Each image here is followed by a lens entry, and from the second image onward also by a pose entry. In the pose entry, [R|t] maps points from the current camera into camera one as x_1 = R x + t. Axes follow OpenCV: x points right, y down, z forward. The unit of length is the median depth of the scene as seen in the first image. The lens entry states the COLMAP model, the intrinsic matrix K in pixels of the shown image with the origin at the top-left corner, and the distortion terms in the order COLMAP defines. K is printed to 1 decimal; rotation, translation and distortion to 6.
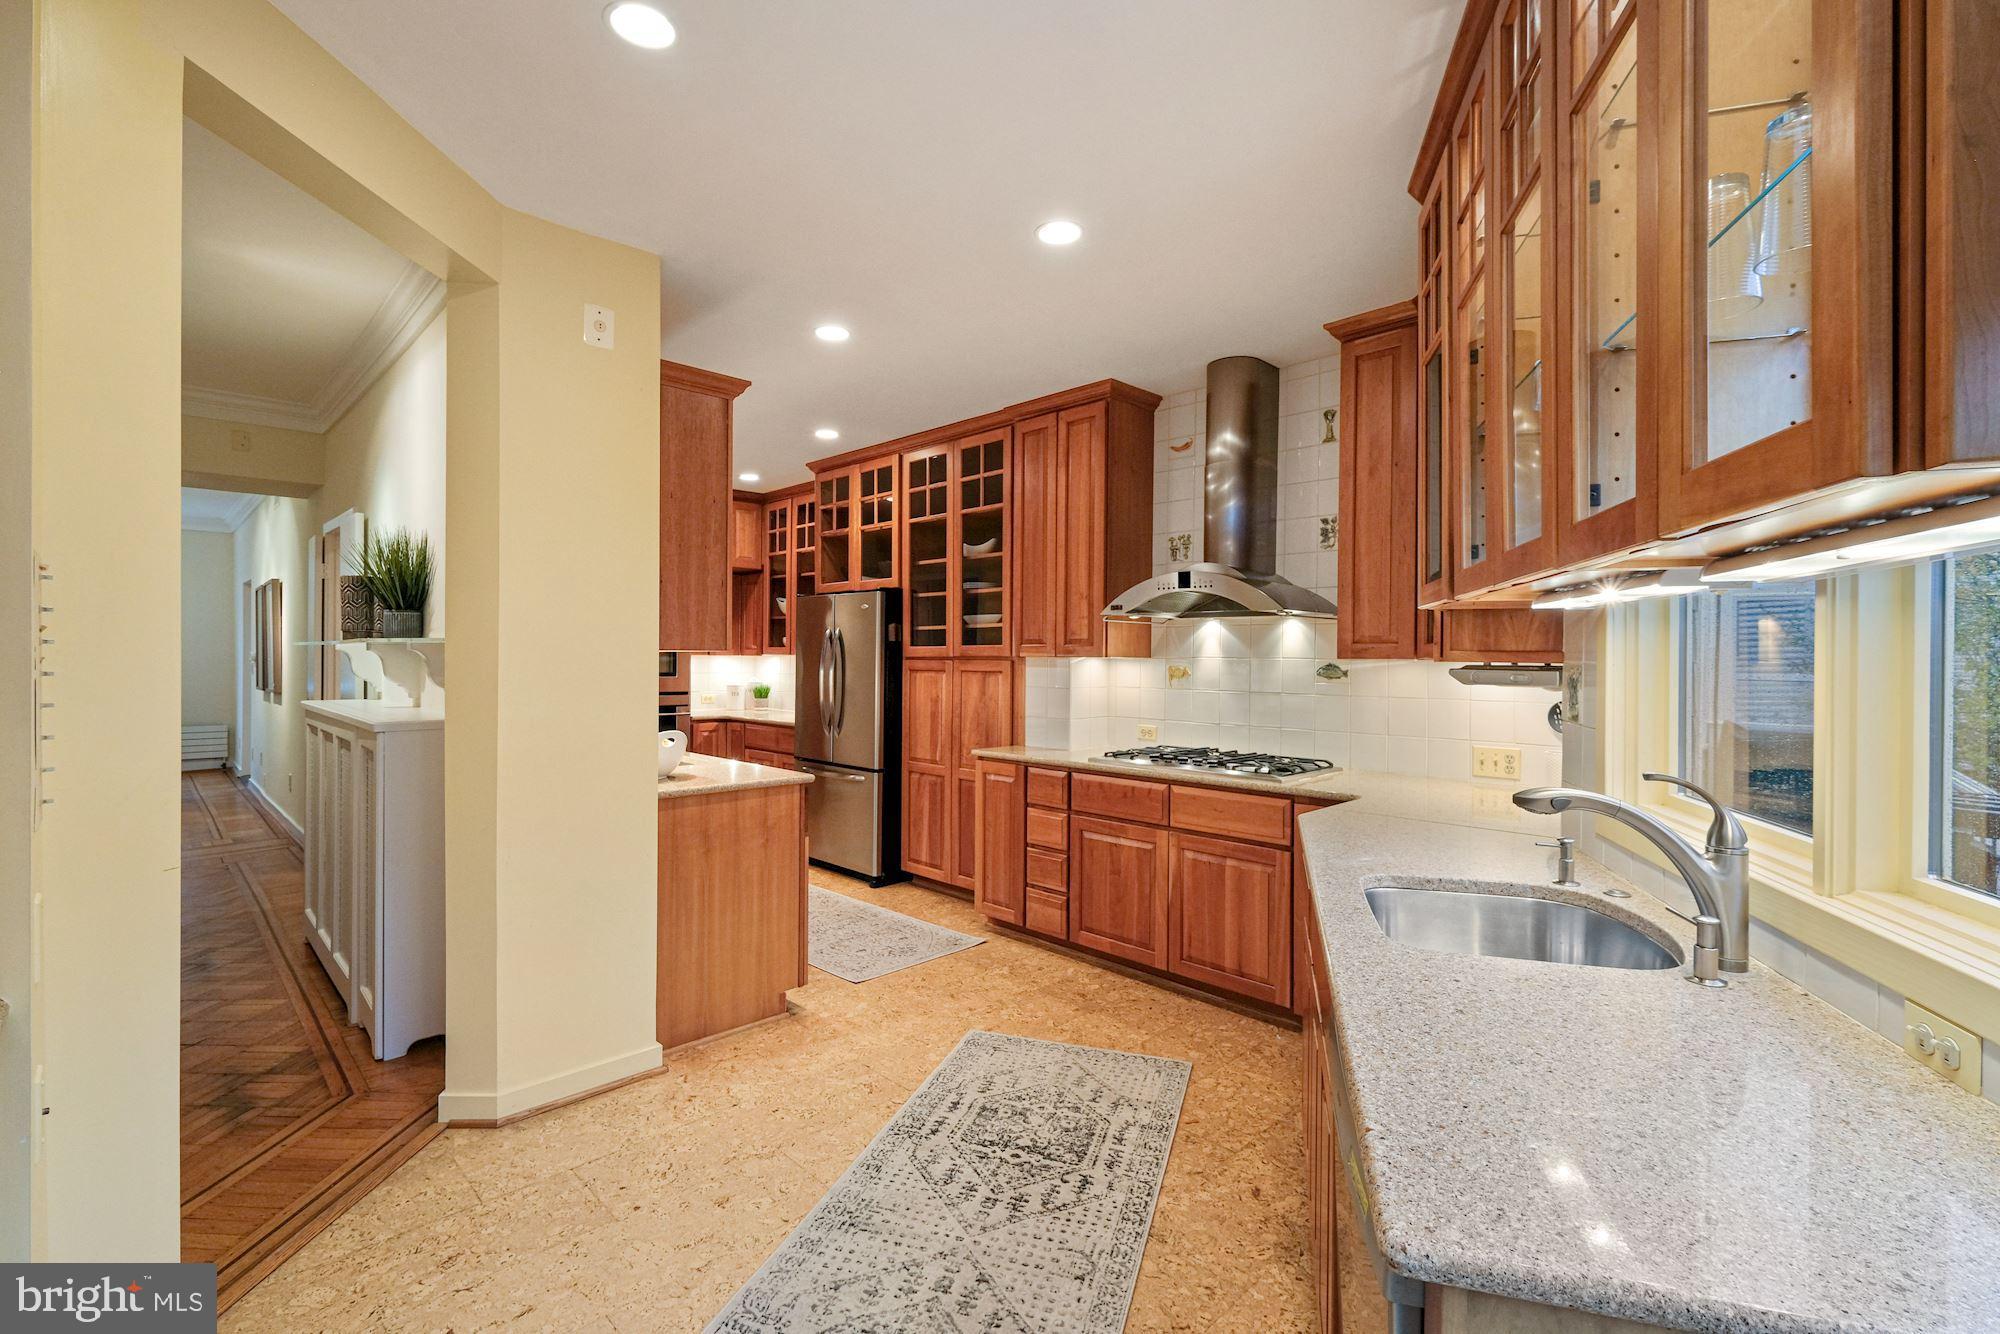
lens RADIAL K [[878.0, 0, 995.7], [0, 878.0, 663.5], [0, 0, 1]] dist [-0.002457, -0.000085]
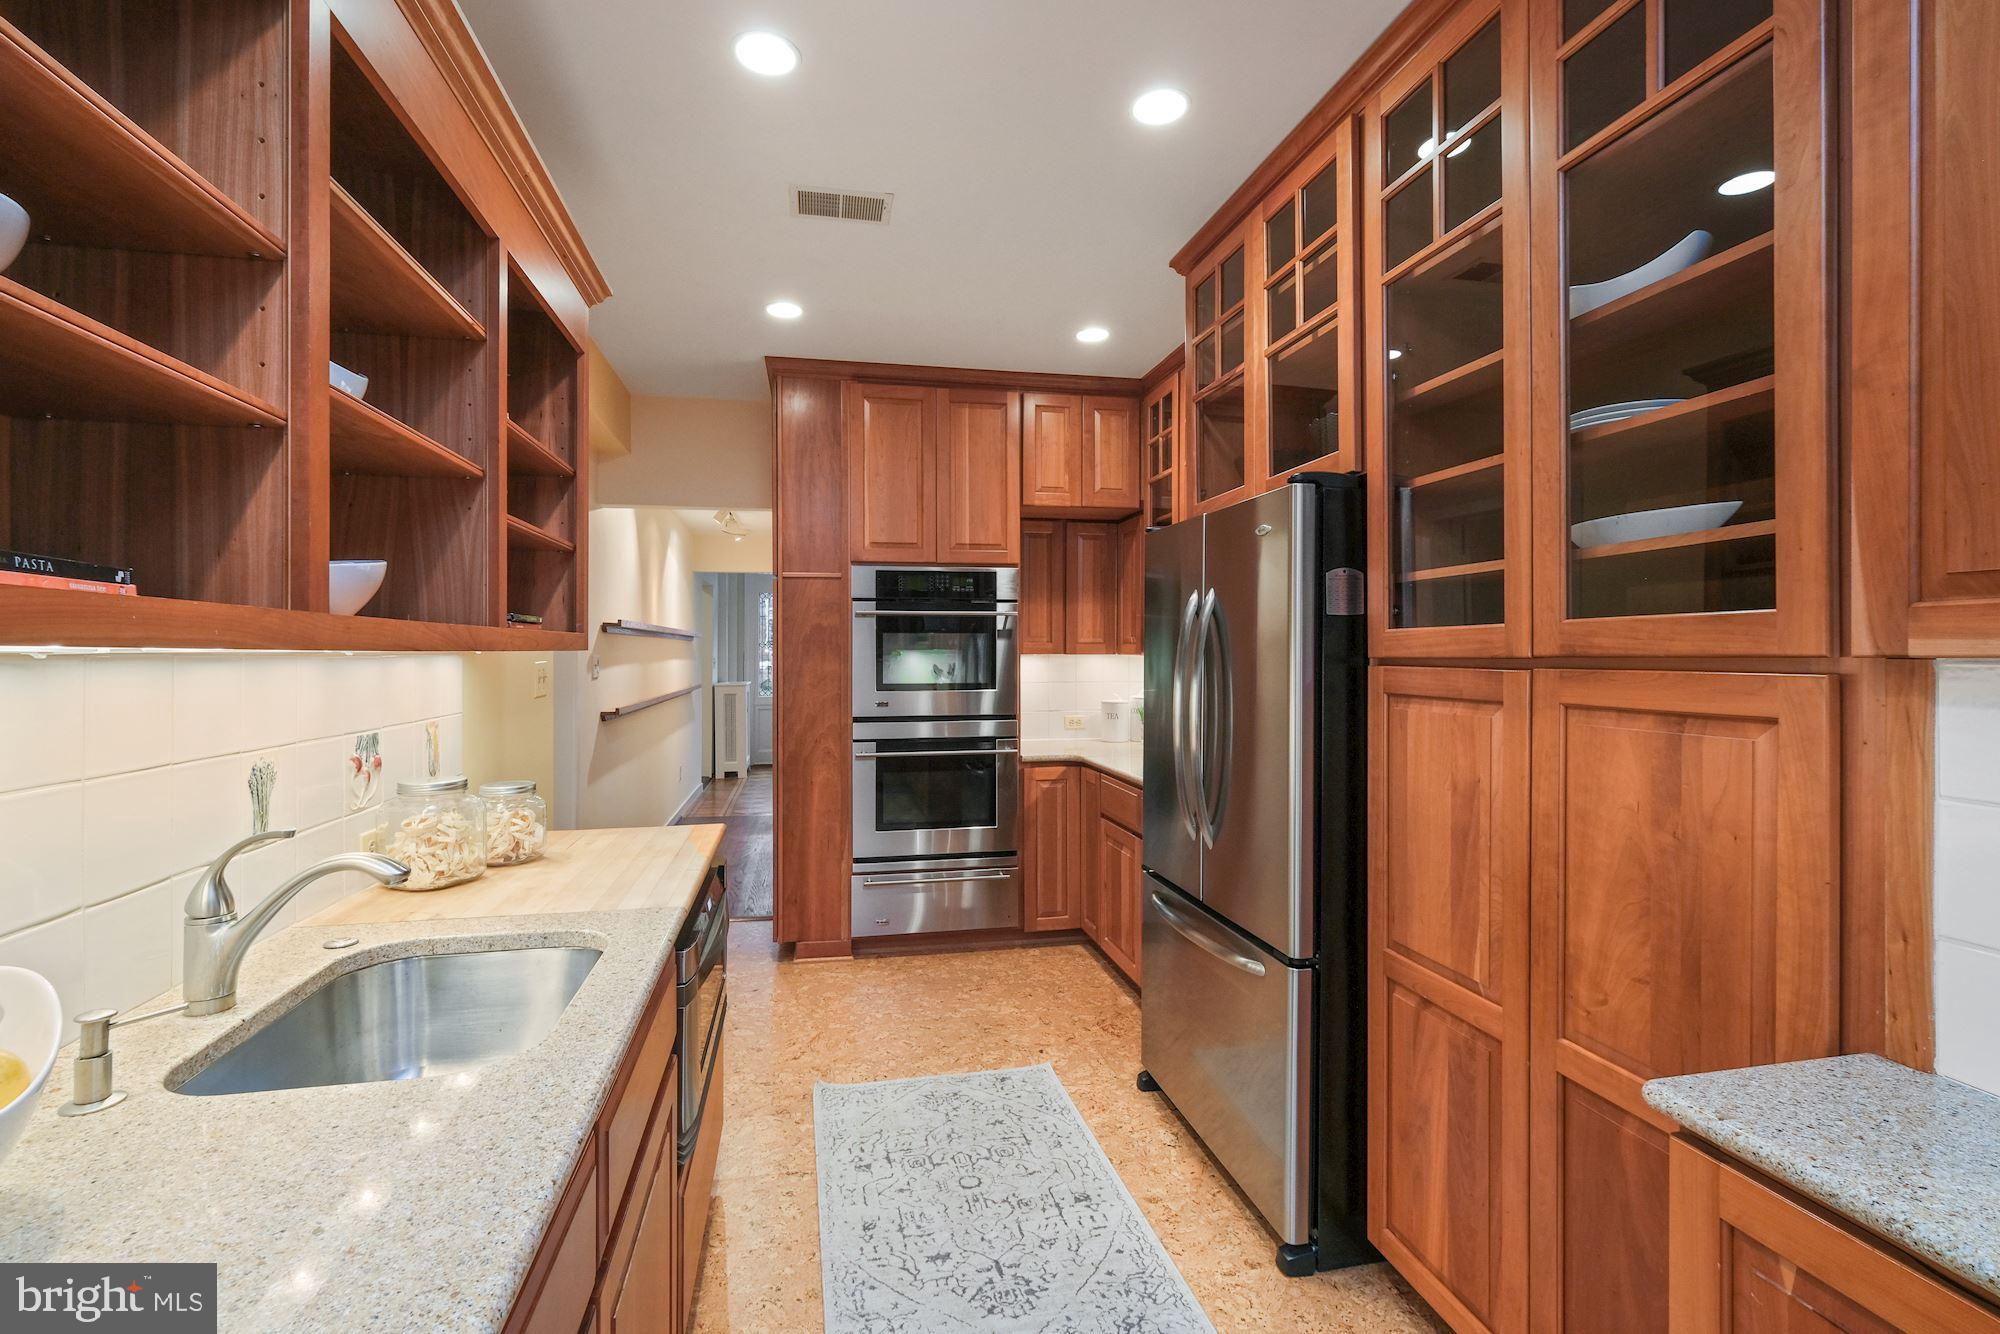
lens RADIAL K [[878.0, 0, 988.7], [0, 878.0, 658.8], [0, 0, 1]] dist [-0.002457, -0.000085]
pose [[0.835248, -0.004981, -0.549851, -0.037056], [0.004696, 0.999987, -0.001925, -0.007399], [0.549854, -0.000974, 0.835260, 0.613204]]
